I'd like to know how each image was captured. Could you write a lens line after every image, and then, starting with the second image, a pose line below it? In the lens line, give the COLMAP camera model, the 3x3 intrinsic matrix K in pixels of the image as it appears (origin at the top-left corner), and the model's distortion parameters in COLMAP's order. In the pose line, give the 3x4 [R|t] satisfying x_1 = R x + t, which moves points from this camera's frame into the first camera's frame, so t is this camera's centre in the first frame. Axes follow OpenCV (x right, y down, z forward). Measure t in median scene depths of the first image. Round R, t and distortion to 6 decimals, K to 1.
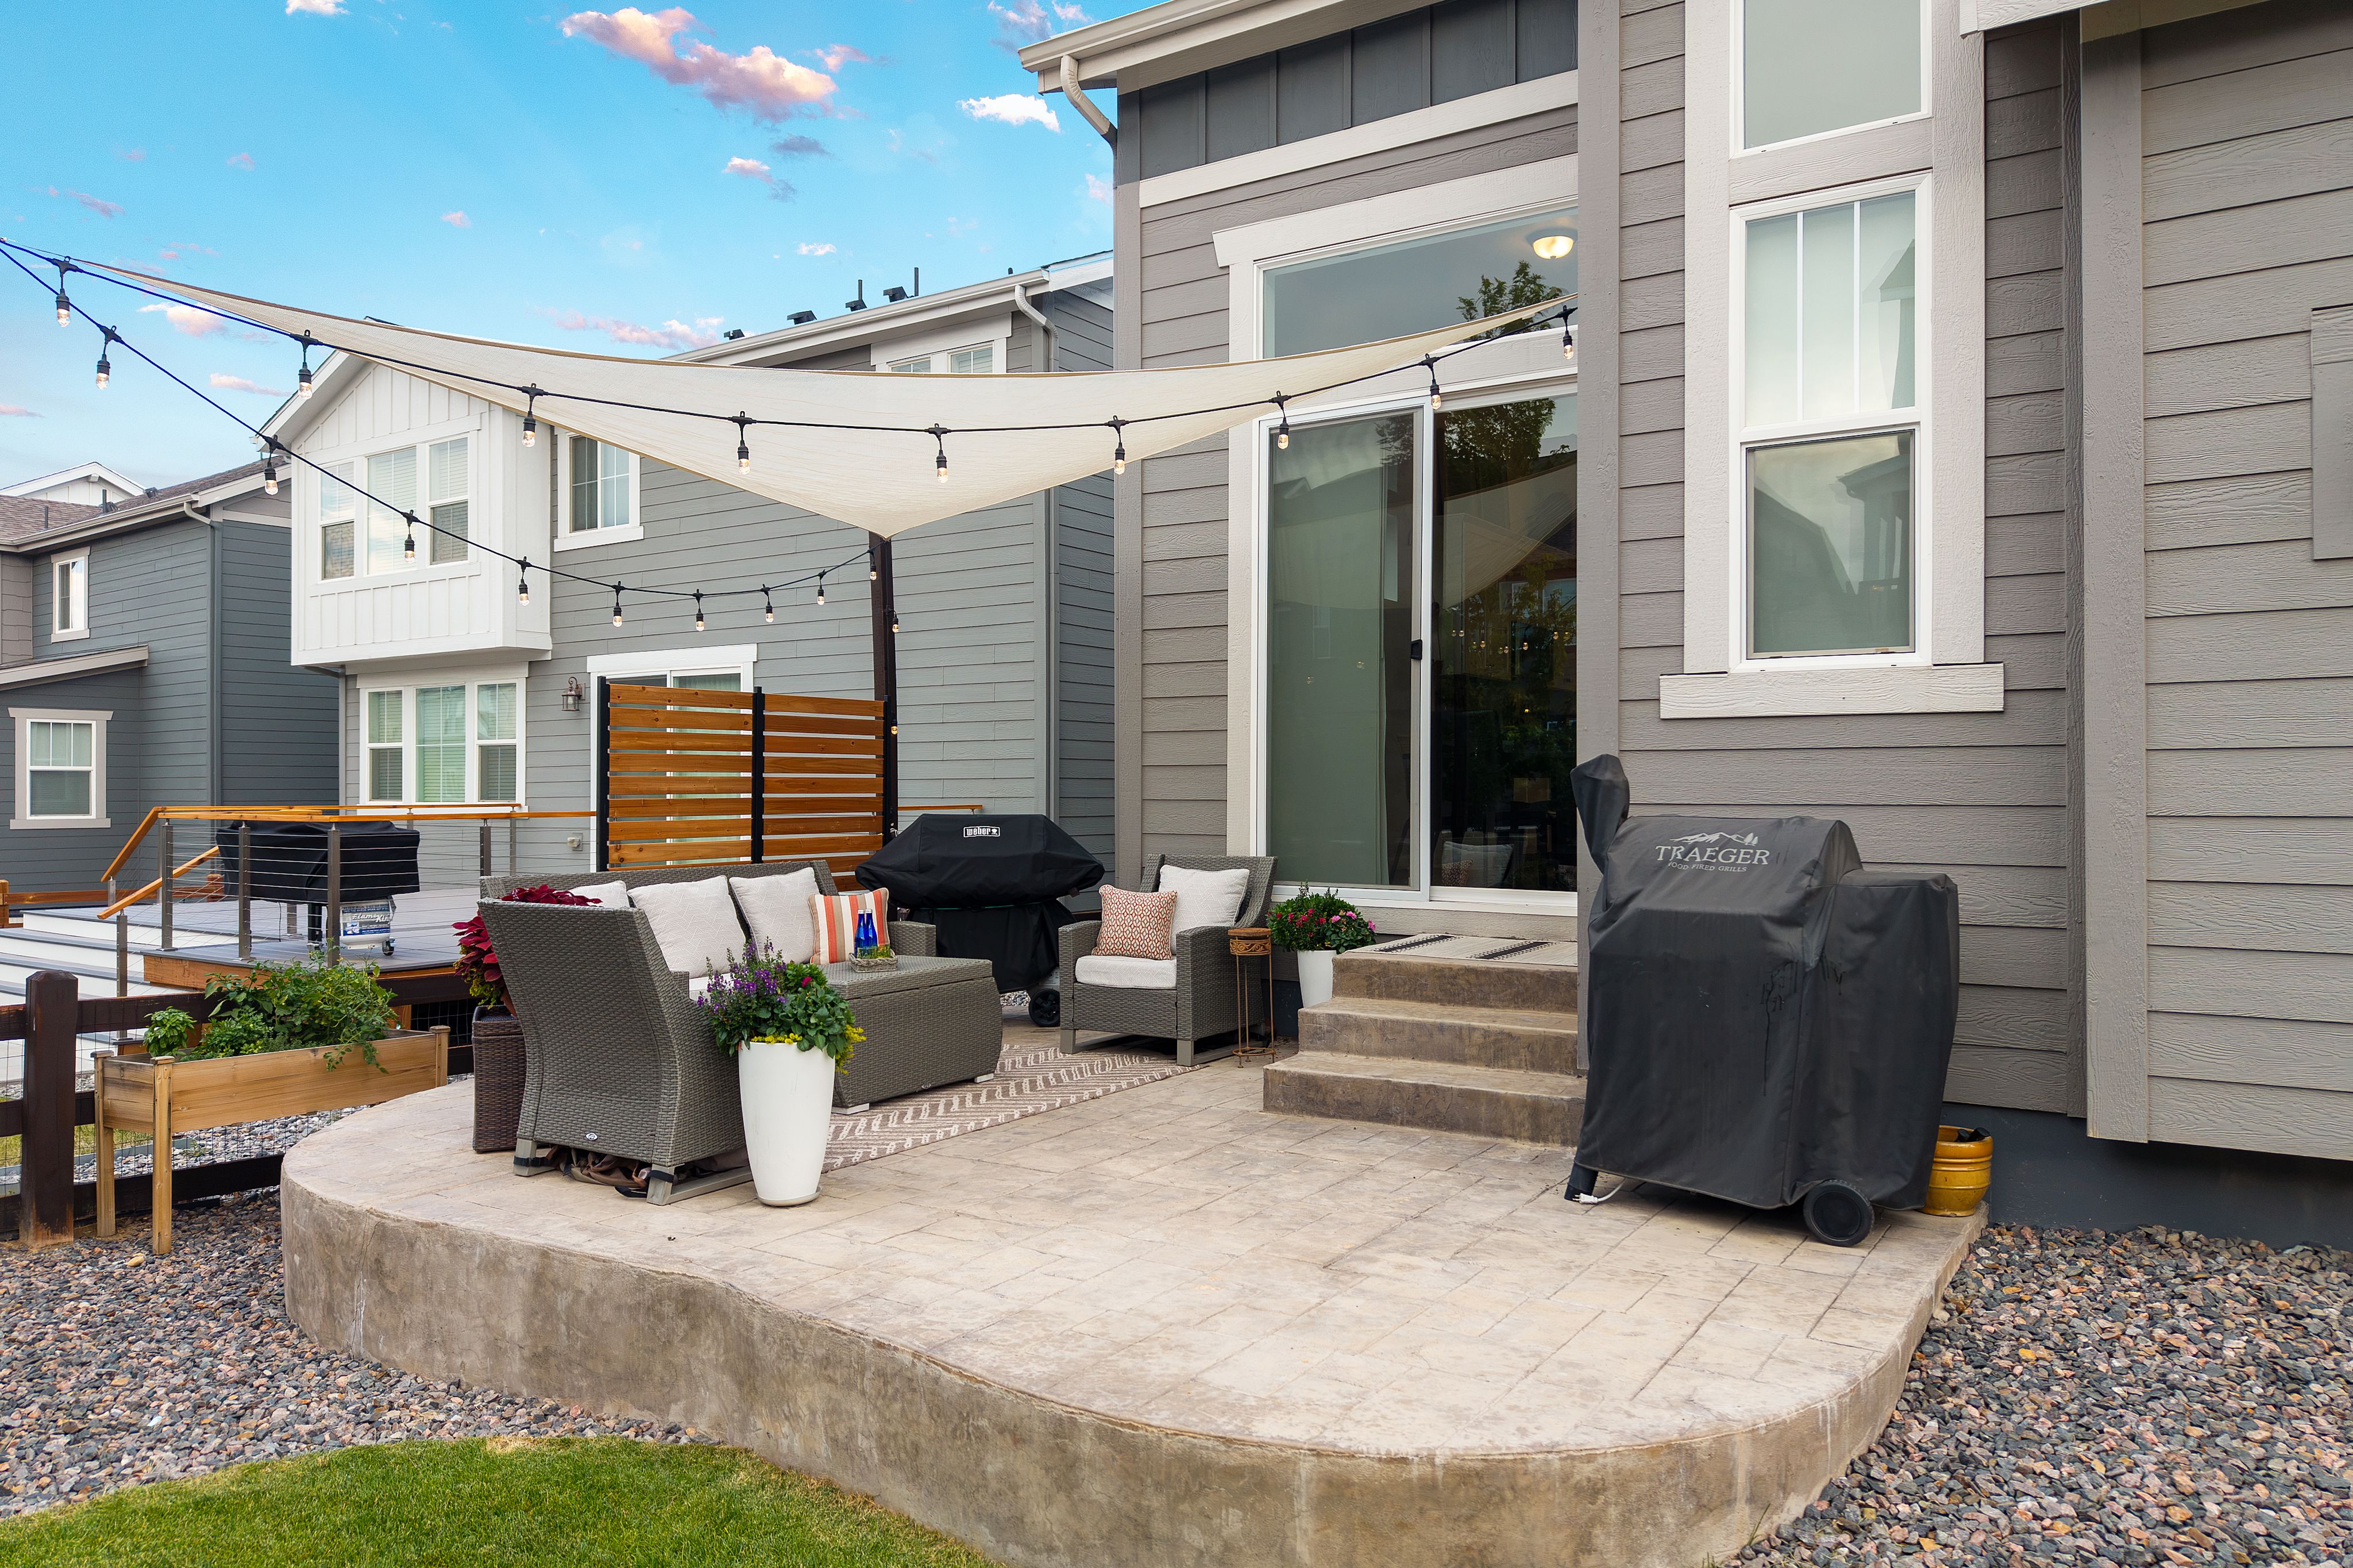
lens RADIAL K [[1580.4, 0, 1166.8], [0, 1580.4, 785.5], [0, 0, 1]] dist [0.002368, -0.002383]
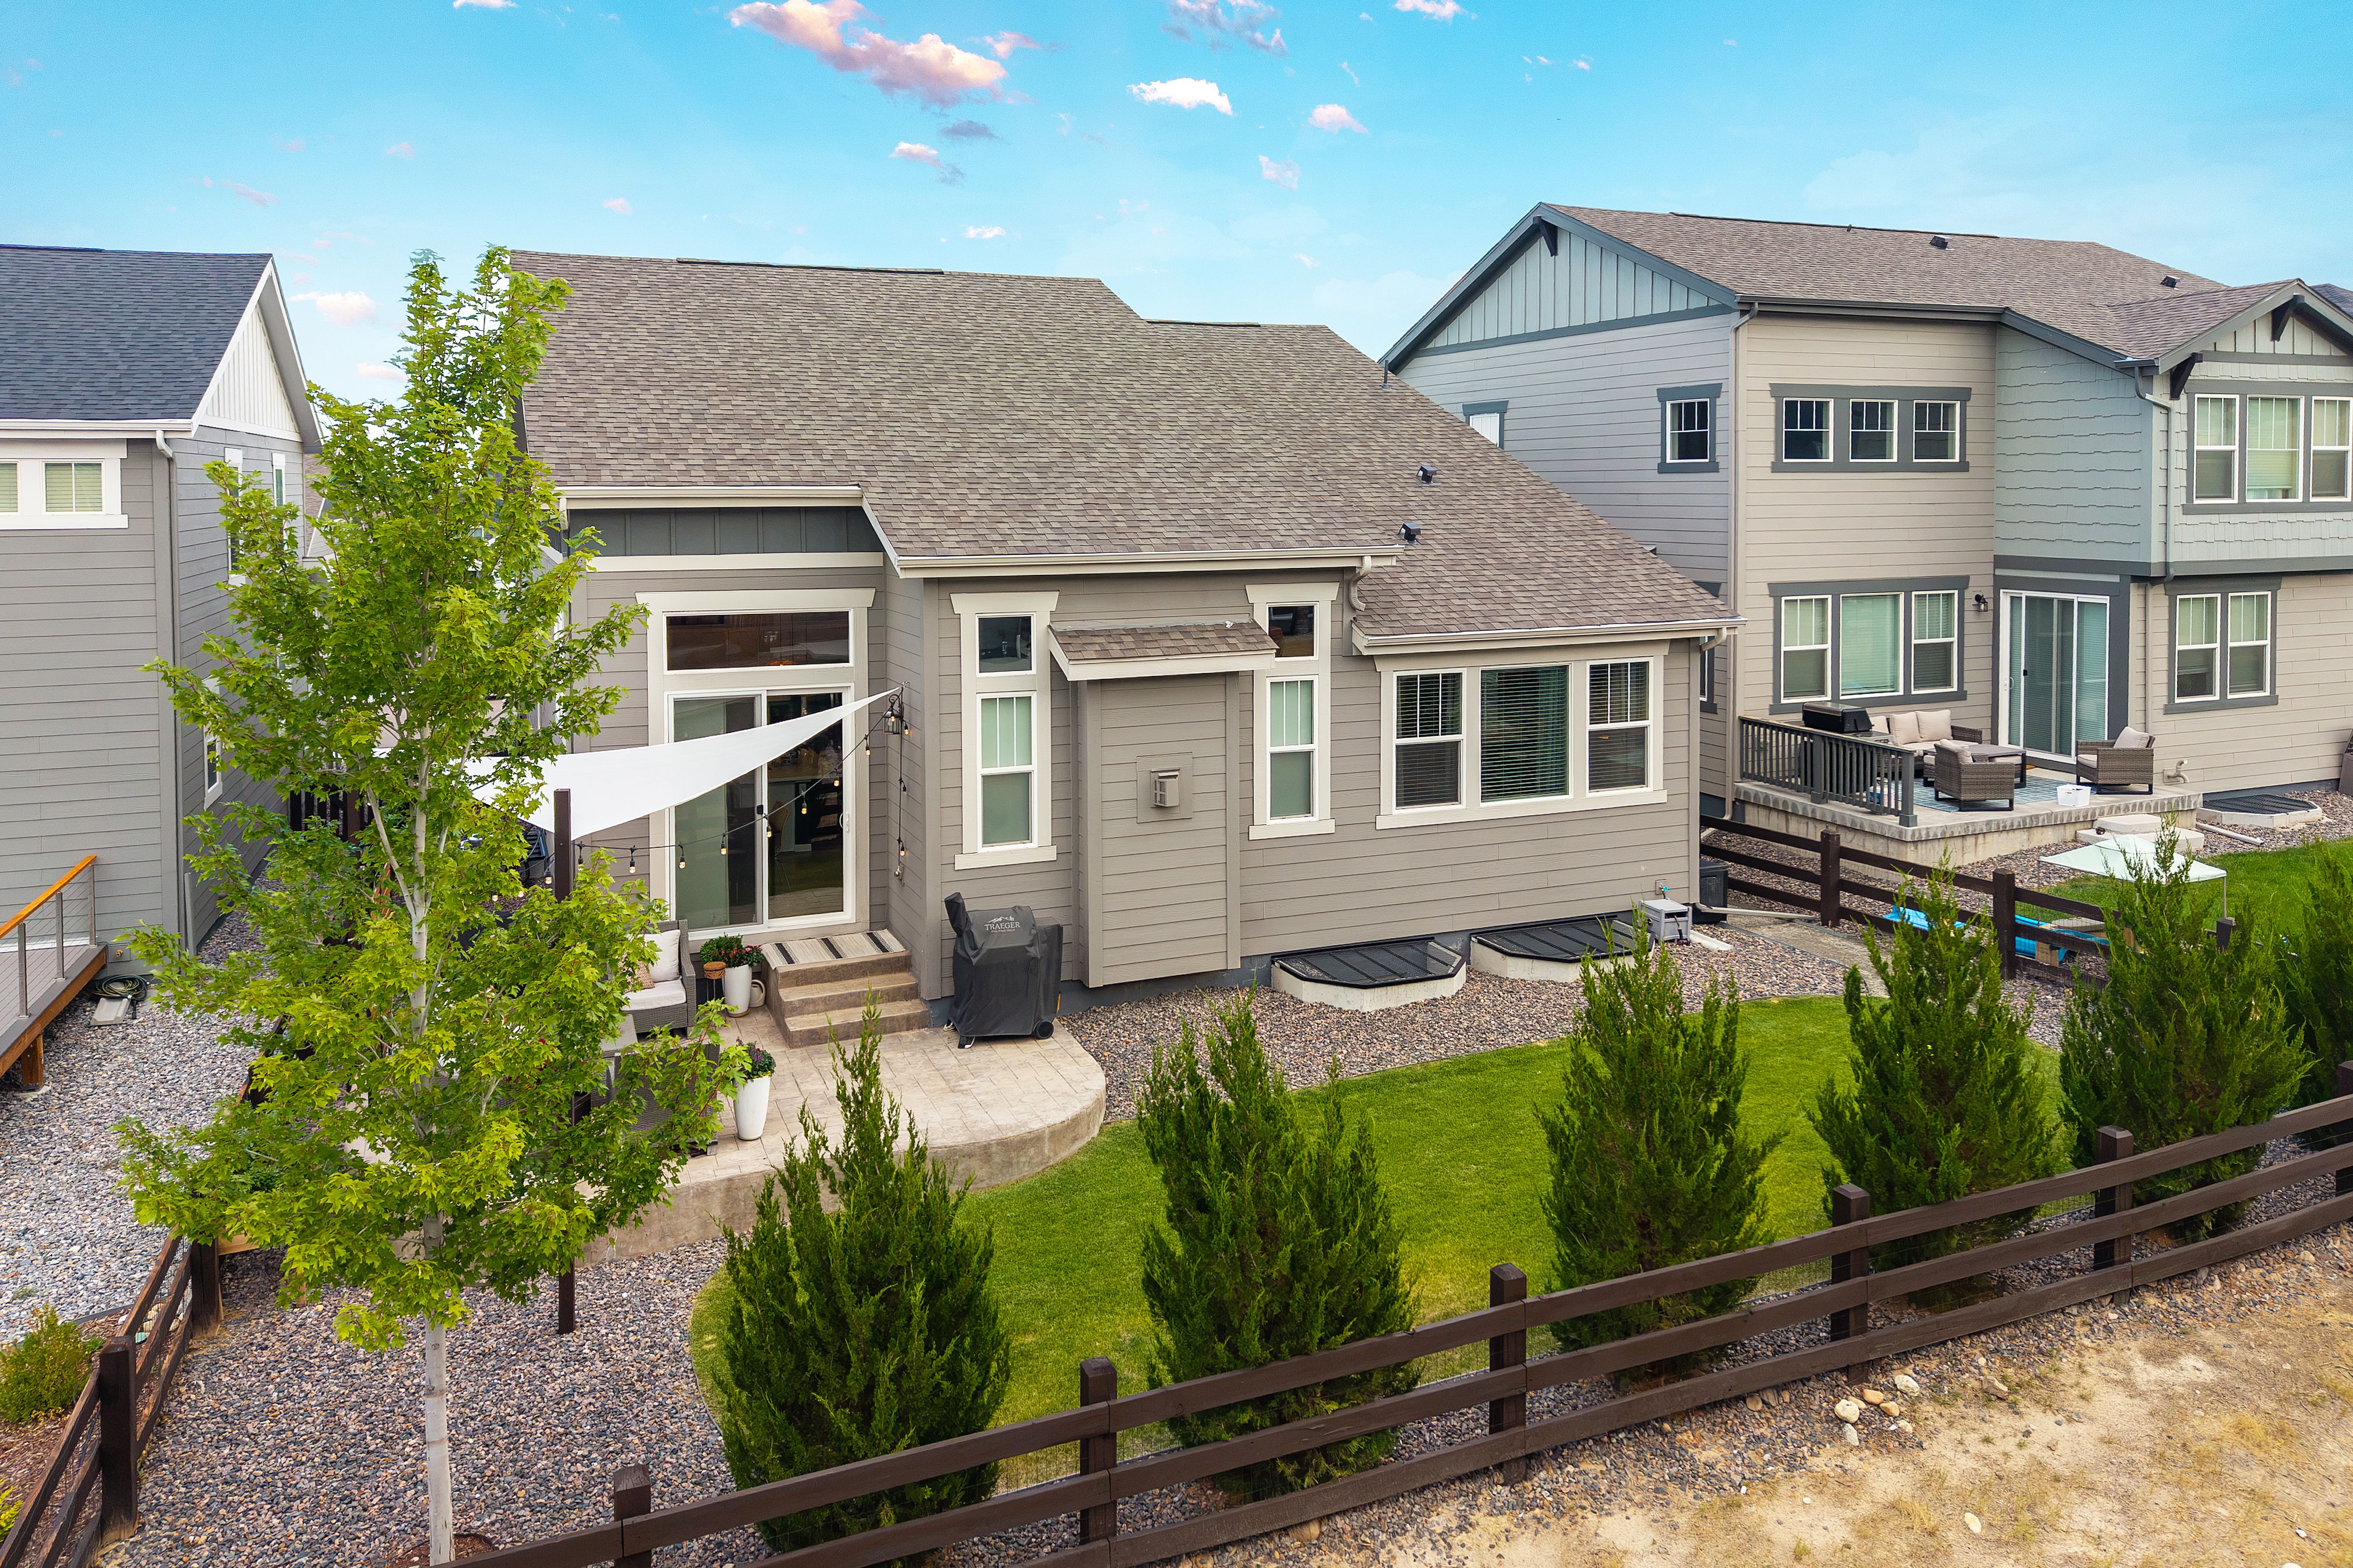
lens RADIAL K [[1639.3, 0, 1190.7], [0, 1639.3, 550.1], [0, 0, 1]] dist [0.013365, 0.000247]
pose [[0.562074, -0.034848, 0.826353, -1.378988], [0.000975, 0.999139, 0.041471, -0.547111], [-0.827086, -0.022504, 0.561624, -0.730992]]
